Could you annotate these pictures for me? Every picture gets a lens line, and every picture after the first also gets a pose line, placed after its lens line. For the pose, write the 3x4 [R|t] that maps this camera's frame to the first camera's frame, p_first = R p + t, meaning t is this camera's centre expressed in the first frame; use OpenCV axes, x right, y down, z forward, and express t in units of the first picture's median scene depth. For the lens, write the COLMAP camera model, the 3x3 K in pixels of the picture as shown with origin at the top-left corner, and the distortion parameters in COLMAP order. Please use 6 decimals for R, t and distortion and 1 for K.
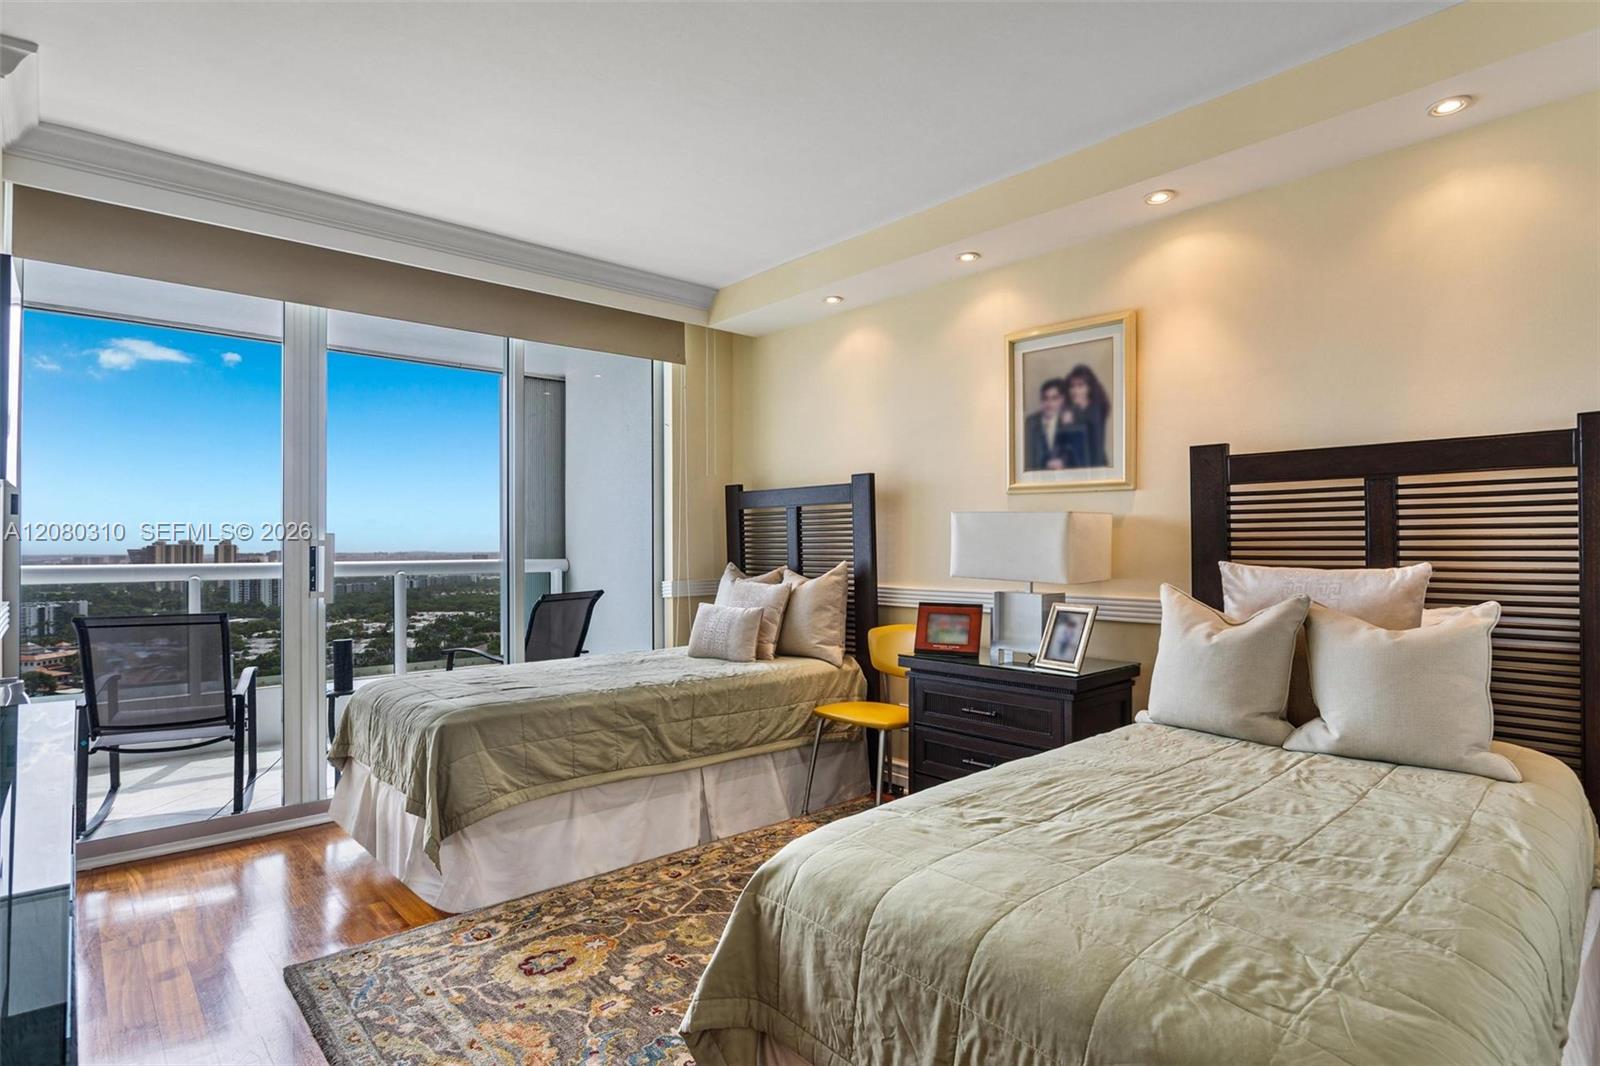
lens RADIAL K [[855.3, 0, 785.1], [0, 855.3, 525.0], [0, 0, 1]] dist [-0.007655, 0.003946]
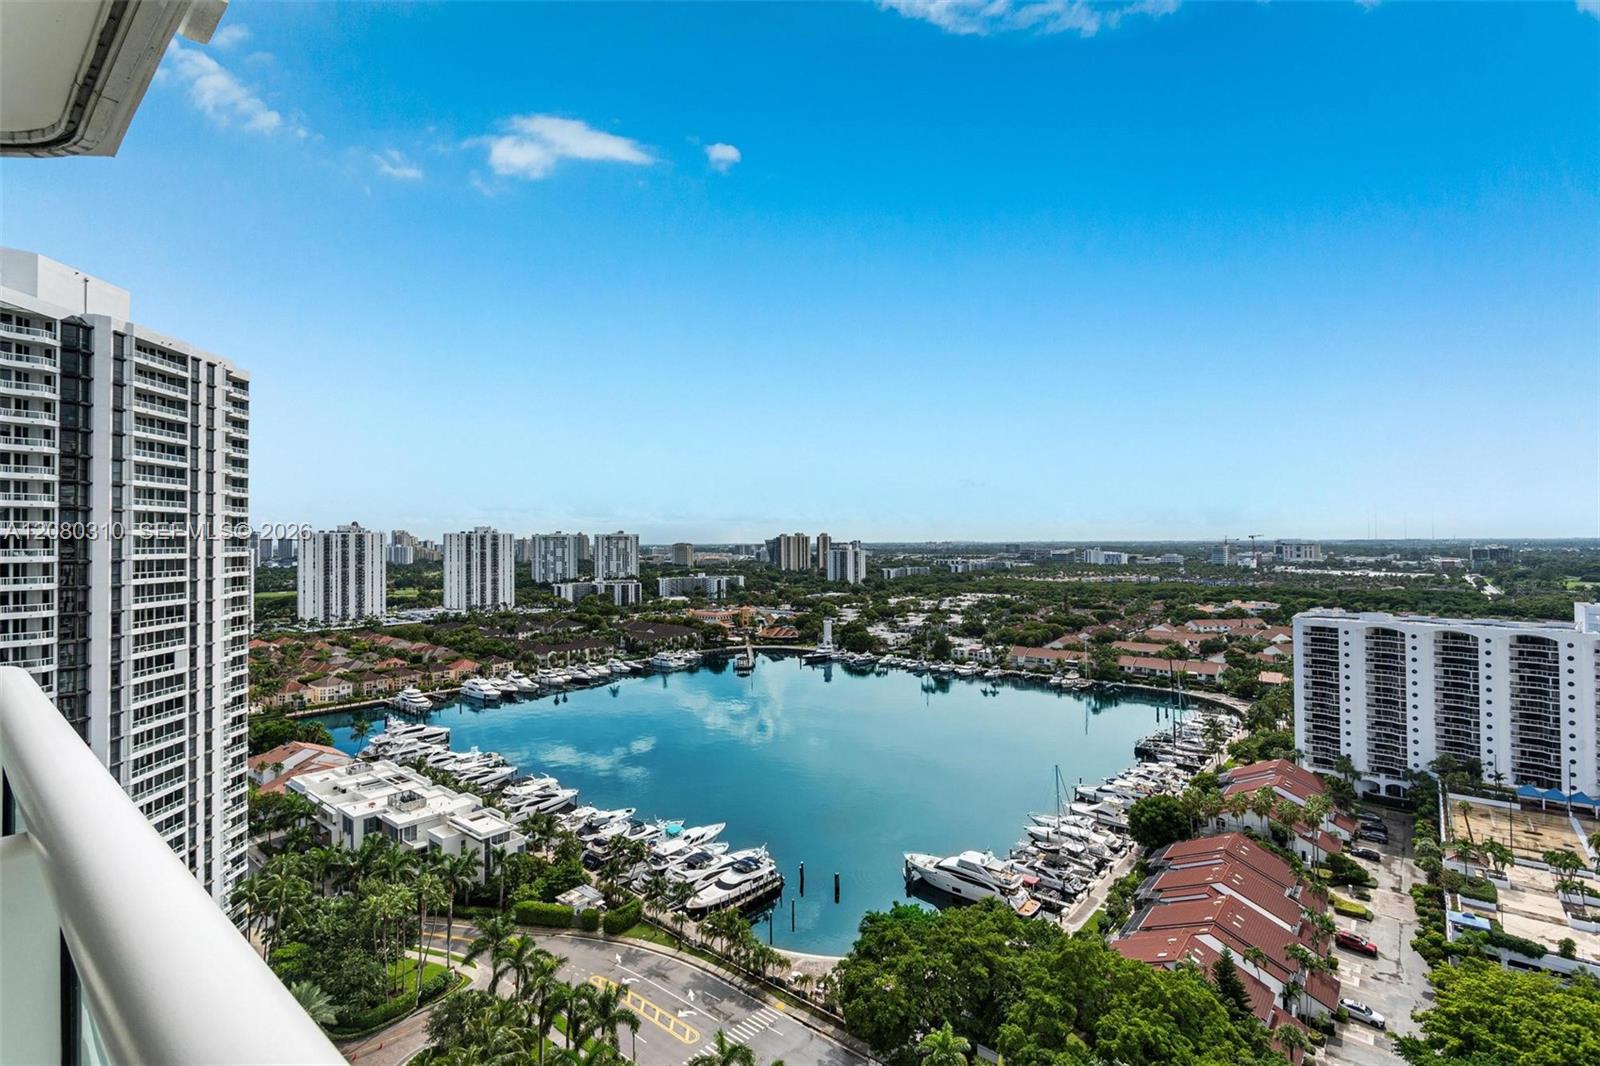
lens RADIAL K [[761.9, 0, 777.1], [0, 761.9, 549.2], [0, 0, 1]] dist [-0.015218, 0.003105]
pose [[0.799806, 0.007970, -0.600206, -0.356973], [0.016367, 0.999251, 0.035078, 0.023125], [0.600035, -0.037879, 0.799076, 0.661371]]
